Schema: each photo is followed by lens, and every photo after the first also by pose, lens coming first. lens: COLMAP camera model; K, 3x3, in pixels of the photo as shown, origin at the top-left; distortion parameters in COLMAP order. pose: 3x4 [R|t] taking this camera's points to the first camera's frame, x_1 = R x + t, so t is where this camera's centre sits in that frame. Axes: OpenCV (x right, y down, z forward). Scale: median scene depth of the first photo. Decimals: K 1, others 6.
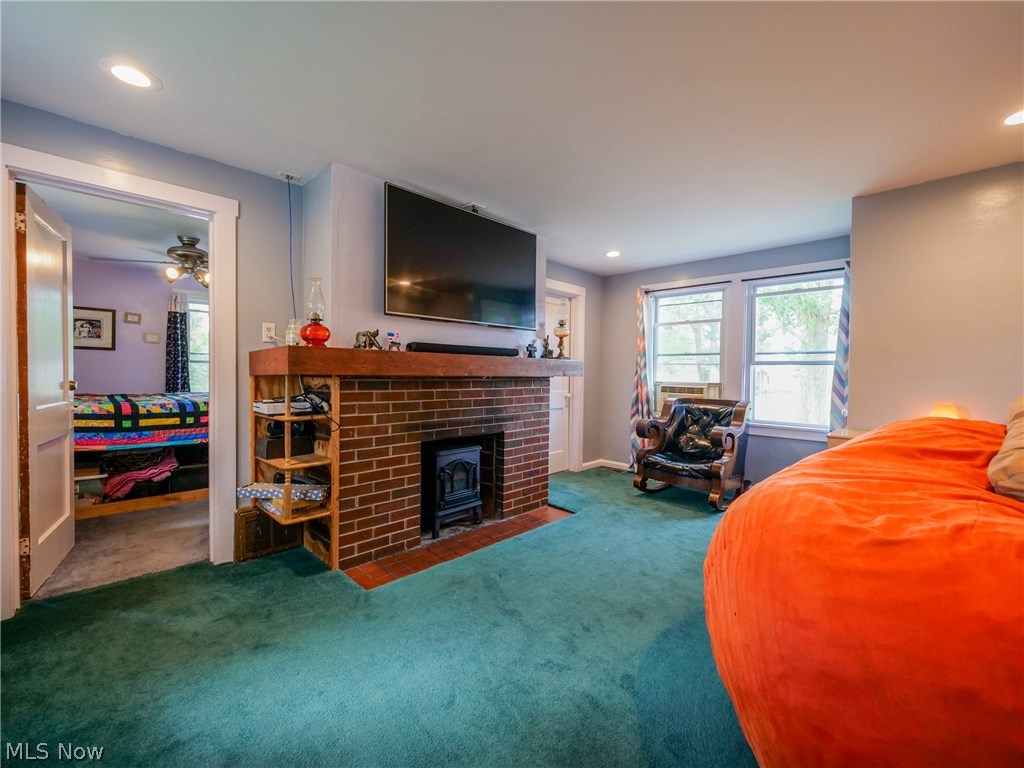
lens RADIAL K [[432.9, 0, 503.8], [0, 432.9, 381.1], [0, 0, 1]] dist [-0.002868, -0.000234]
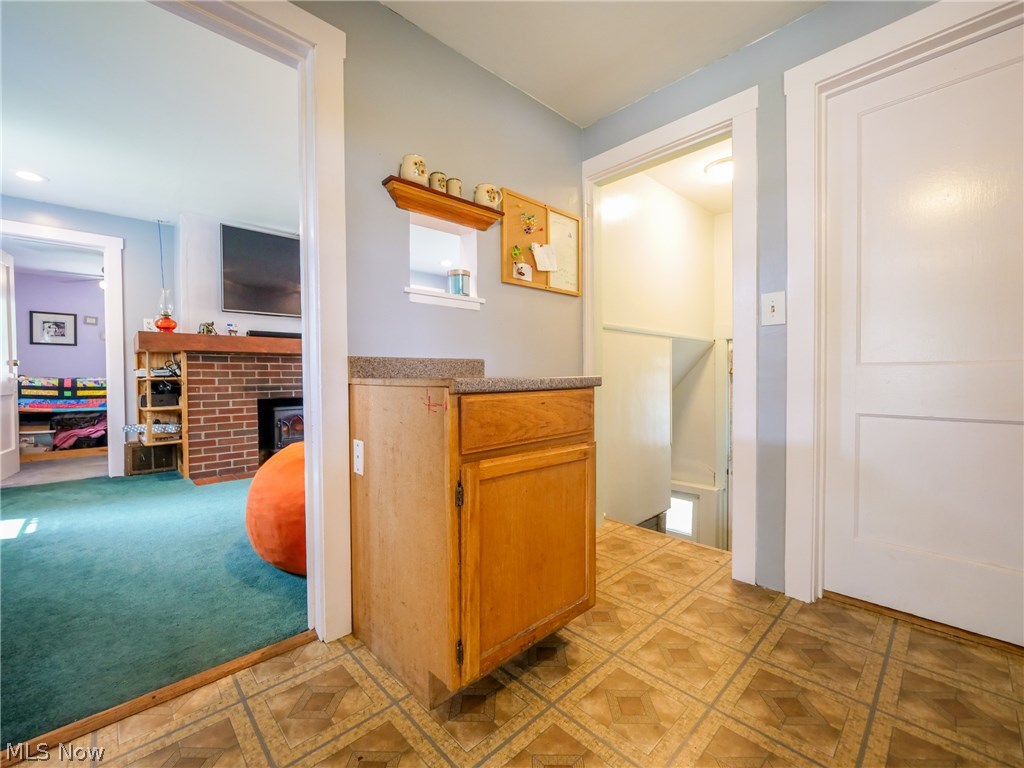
lens RADIAL K [[432.9, 0, 503.8], [0, 432.9, 381.1], [0, 0, 1]] dist [-0.002868, -0.000234]
pose [[0.999697, -0.016471, -0.018312, 0.695876], [0.016437, 0.999863, -0.002000, 0.101835], [0.018342, 0.001698, 0.999830, -0.460311]]
